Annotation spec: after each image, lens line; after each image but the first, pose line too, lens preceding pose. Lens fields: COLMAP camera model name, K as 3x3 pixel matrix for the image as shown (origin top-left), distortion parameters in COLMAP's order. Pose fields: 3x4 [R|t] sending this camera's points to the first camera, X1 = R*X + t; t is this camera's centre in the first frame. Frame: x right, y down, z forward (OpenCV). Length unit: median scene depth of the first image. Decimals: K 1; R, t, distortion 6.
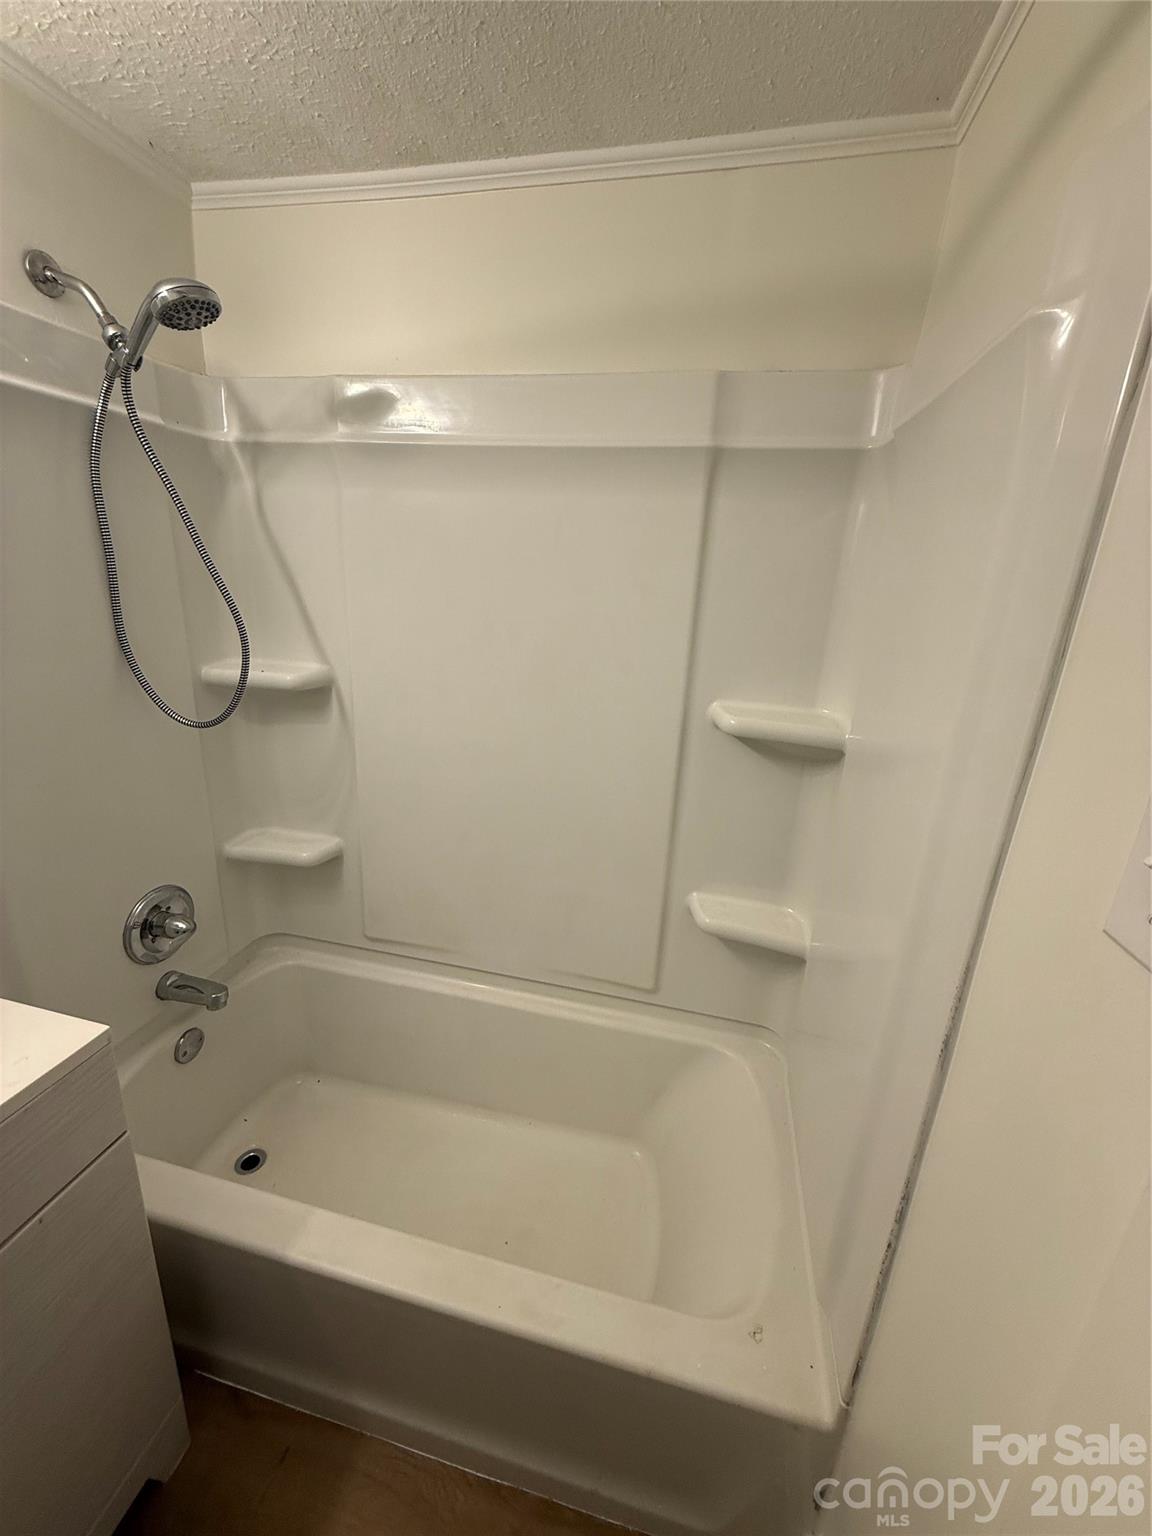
lens RADIAL K [[613.2, 0, 576.0], [0, 613.2, 765.3], [0, 0, 1]] dist [0.001296, 0.000222]
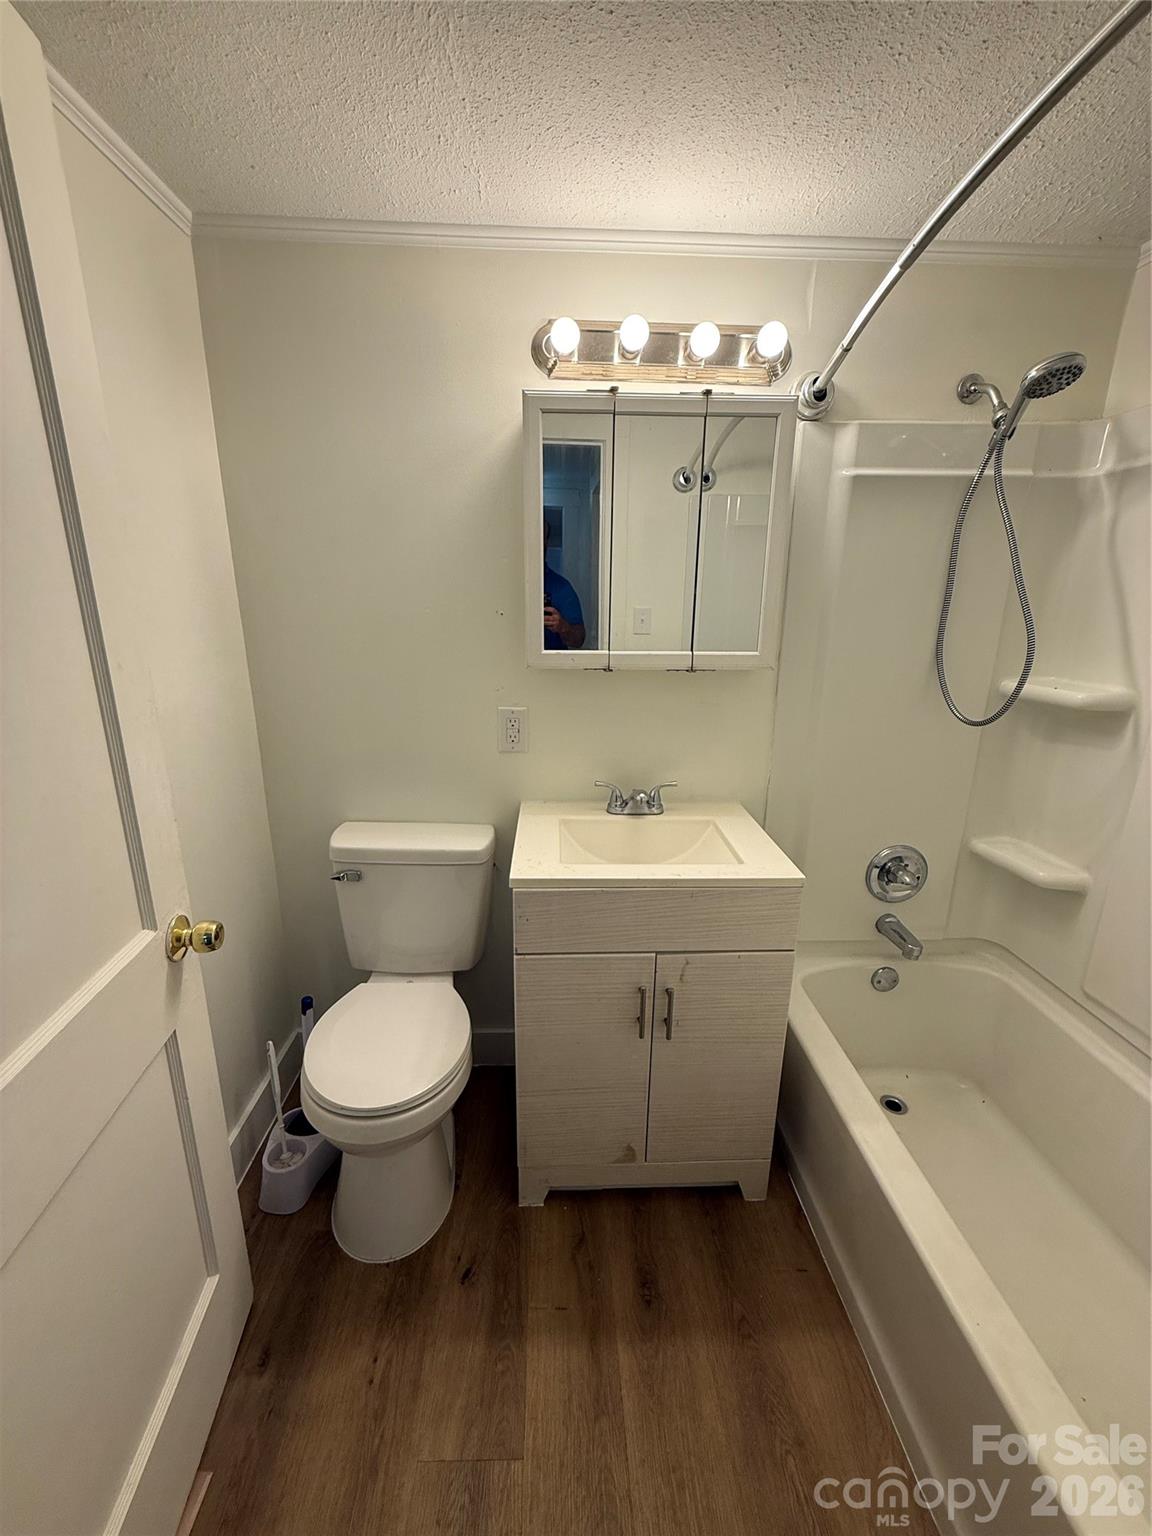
lens RADIAL K [[613.2, 0, 576.0], [0, 613.2, 765.3], [0, 0, 1]] dist [0.001296, 0.000222]
pose [[0.264070, 0.204922, -0.942483, 0.302303], [-0.276700, 0.952190, 0.129505, 0.065619], [0.923961, 0.226587, 0.308147, -0.053163]]
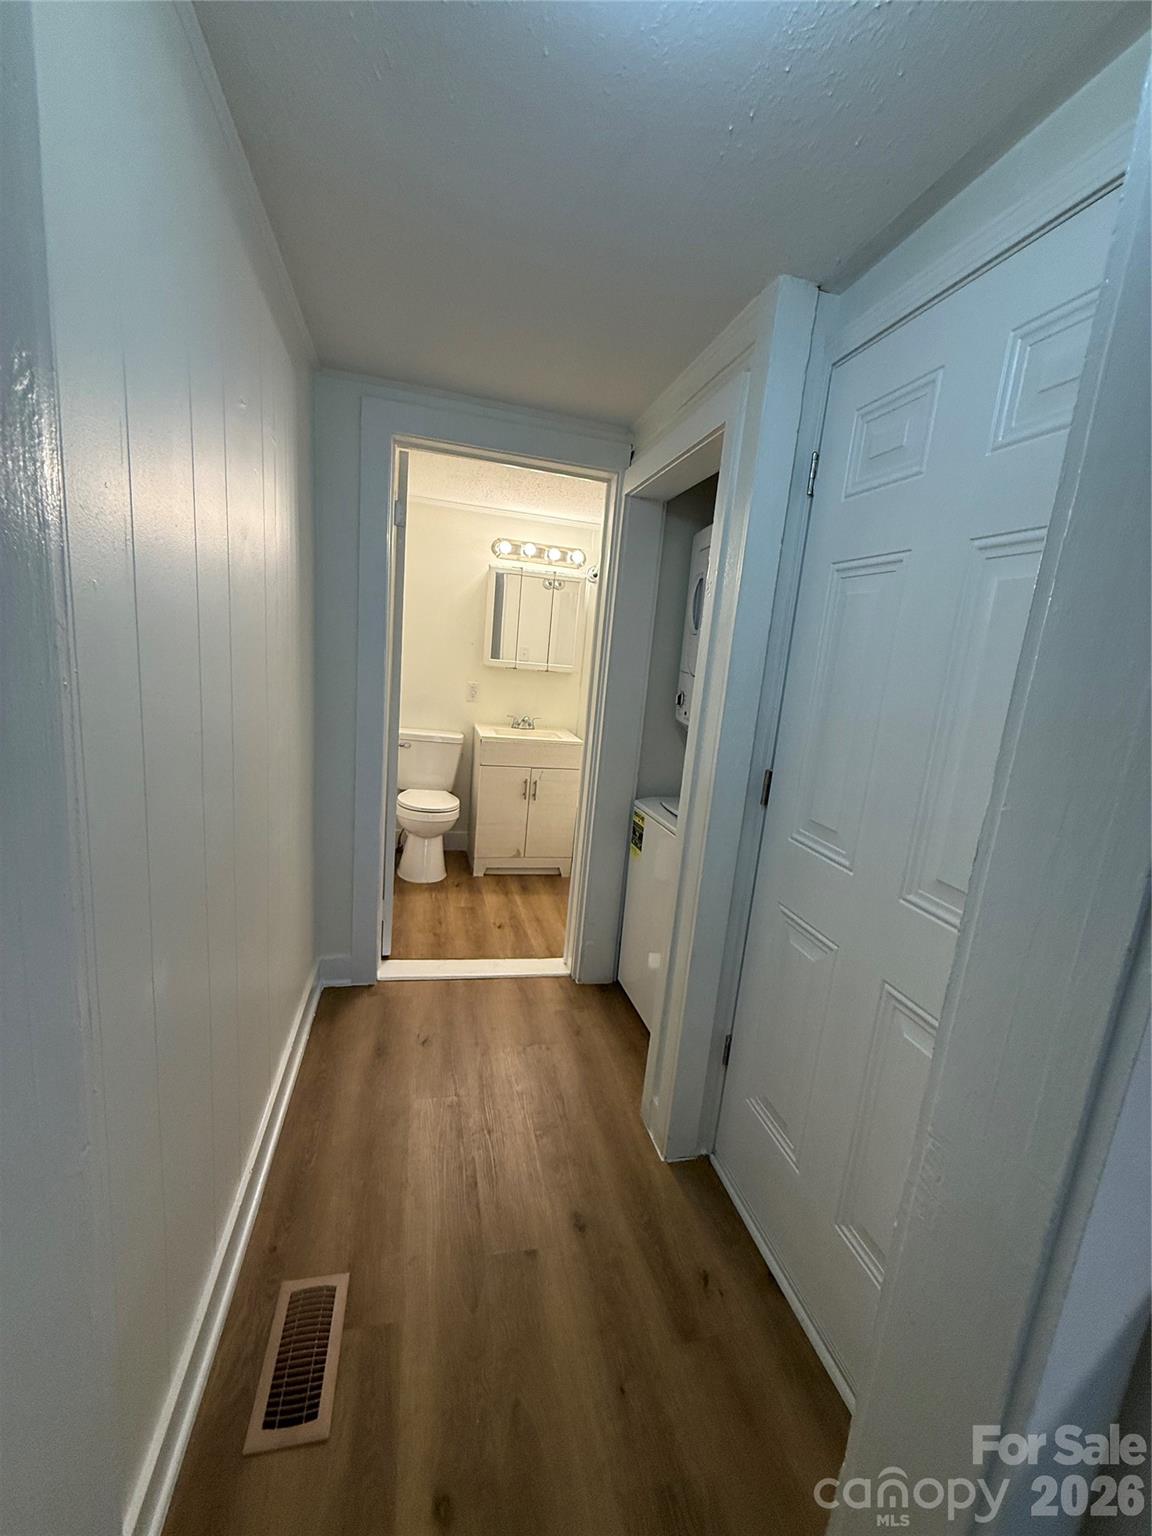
lens RADIAL K [[613.2, 0, 576.0], [0, 613.2, 765.3], [0, 0, 1]] dist [0.001296, 0.000222]
pose [[0.458476, 0.156469, -0.874824, 1.928773], [-0.322137, 0.946693, 0.000498, 0.361018], [0.828268, 0.281584, 0.484440, -0.715877]]
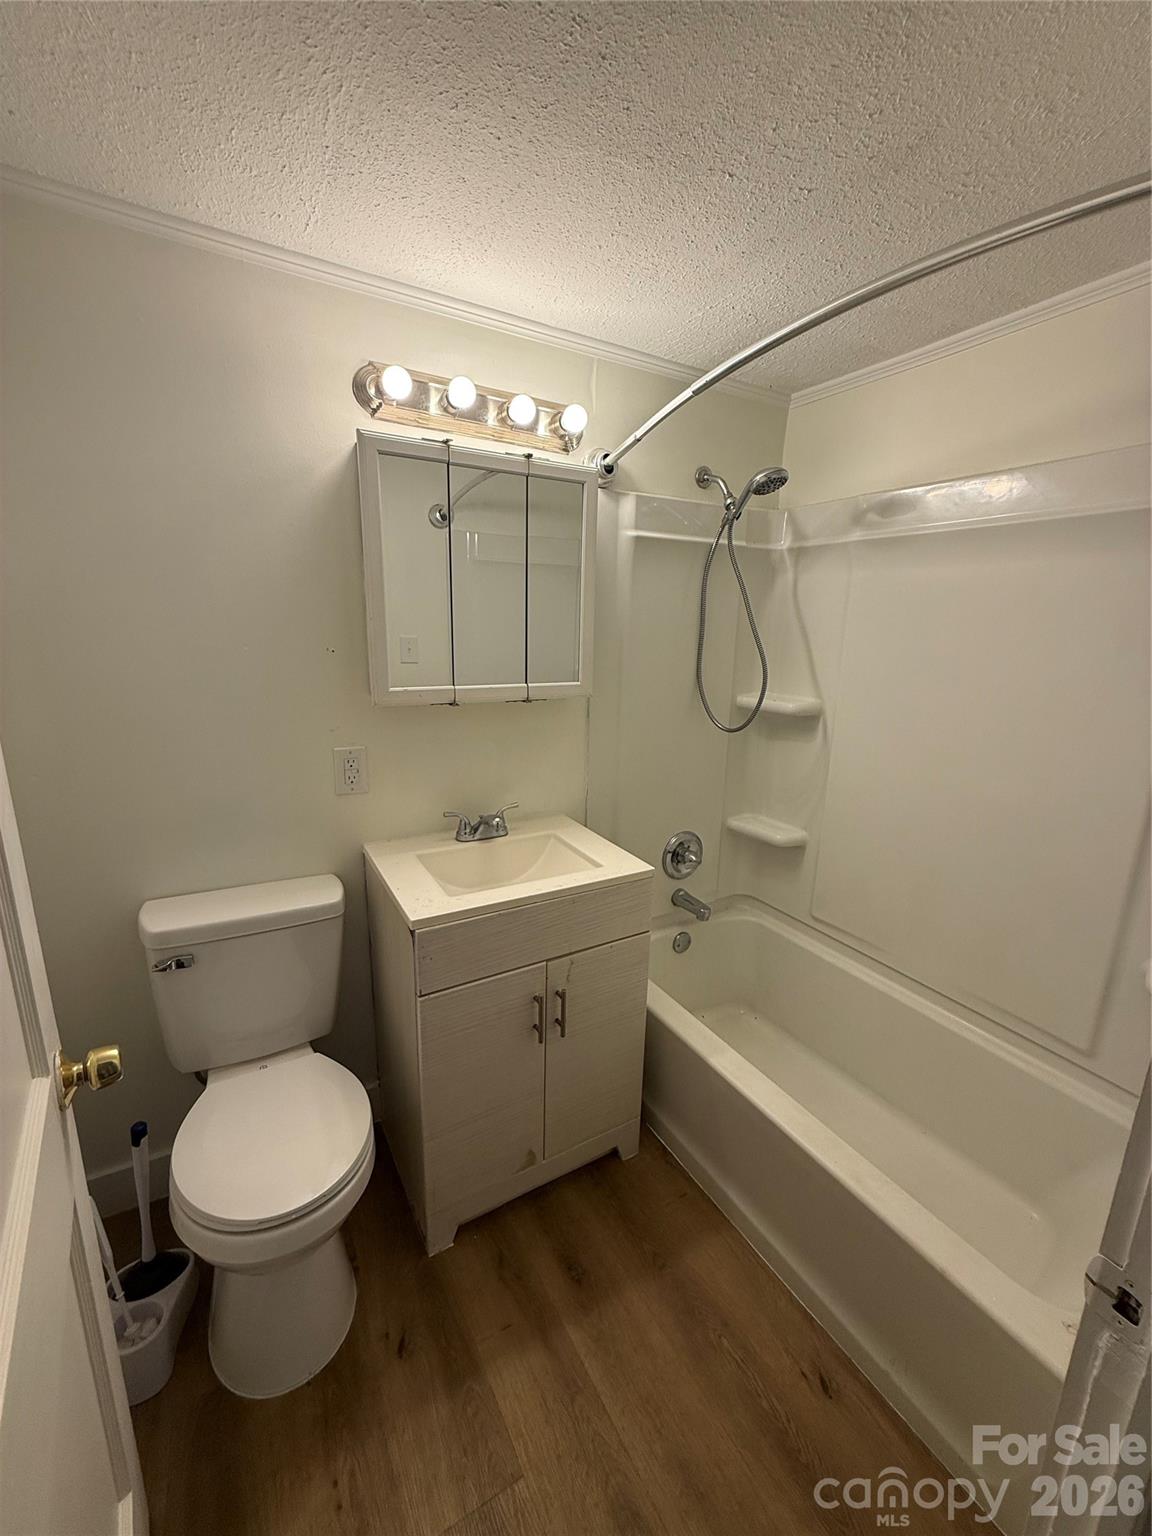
lens RADIAL K [[612.7, 0, 574.3], [0, 612.7, 765.8], [0, 0, 1]] dist [0.001818, 0.000162]
pose [[0.682190, 0.130137, -0.719501, 0.233180], [-0.198971, 0.979939, -0.011410, 0.110771], [0.703582, 0.150944, 0.694398, -0.320091]]
